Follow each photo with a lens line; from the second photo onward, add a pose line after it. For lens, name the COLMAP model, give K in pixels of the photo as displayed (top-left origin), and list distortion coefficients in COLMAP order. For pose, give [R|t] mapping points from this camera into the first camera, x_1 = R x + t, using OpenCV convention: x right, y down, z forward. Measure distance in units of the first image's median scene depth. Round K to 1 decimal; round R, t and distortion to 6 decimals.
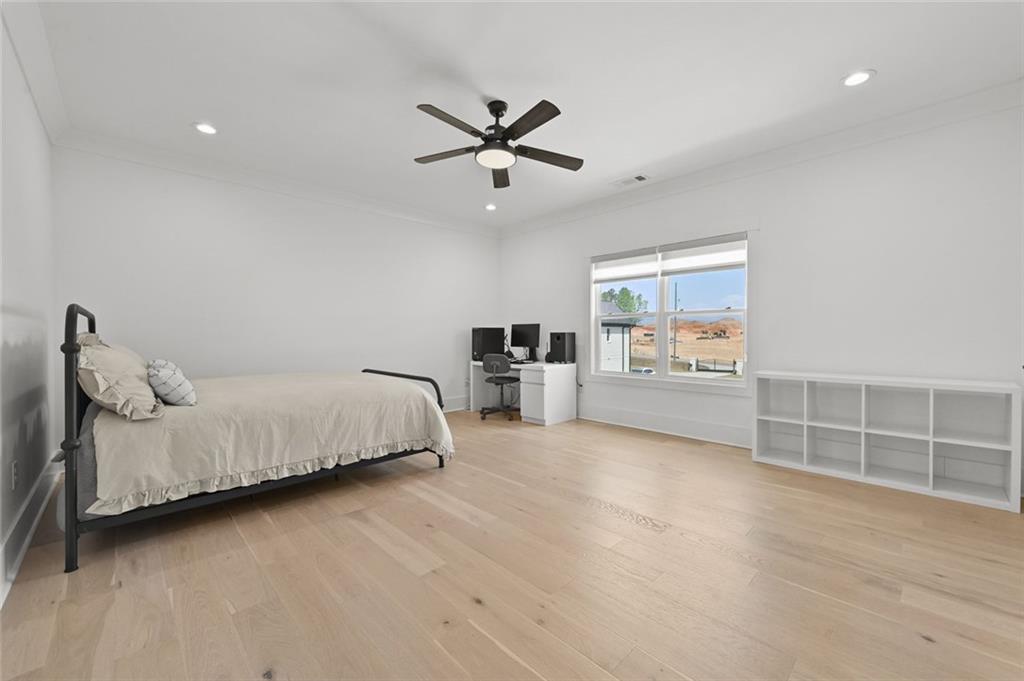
lens RADIAL K [[403.4, 0, 512.0], [0, 403.4, 340.5], [0, 0, 1]] dist [0.000076, 0.000124]
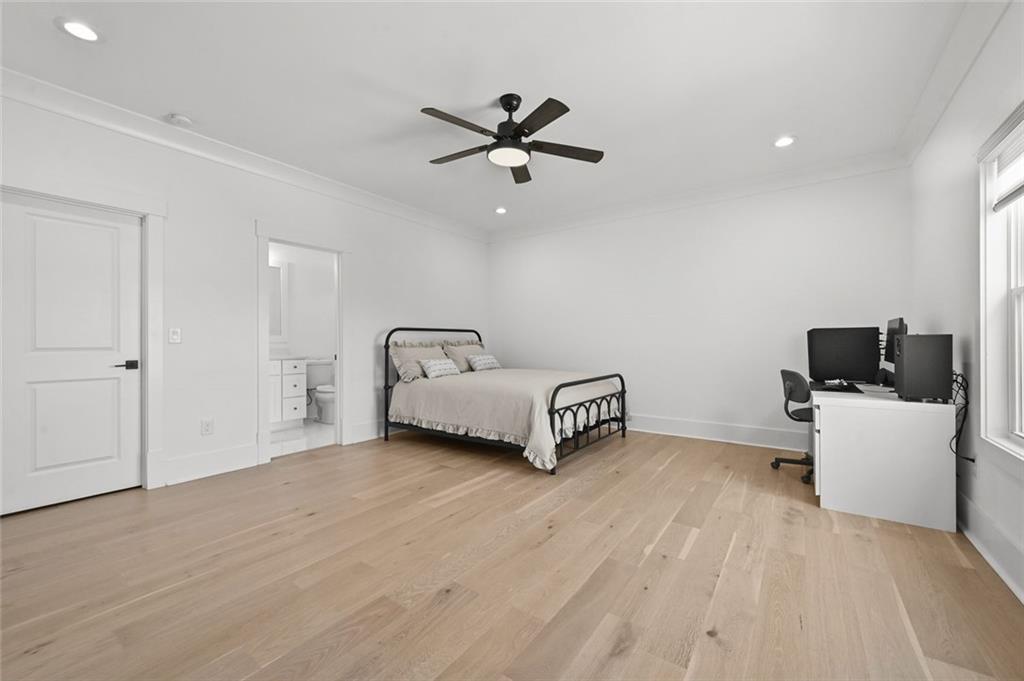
lens RADIAL K [[405.3, 0, 512.0], [0, 405.3, 340.5], [0, 0, 1]] dist [0.001856, 0.000106]
pose [[0.179706, -0.002845, -0.983716, 0.979504], [-0.011888, 0.999917, -0.005064, -0.009743], [0.983649, 0.012605, 0.179657, 0.908019]]
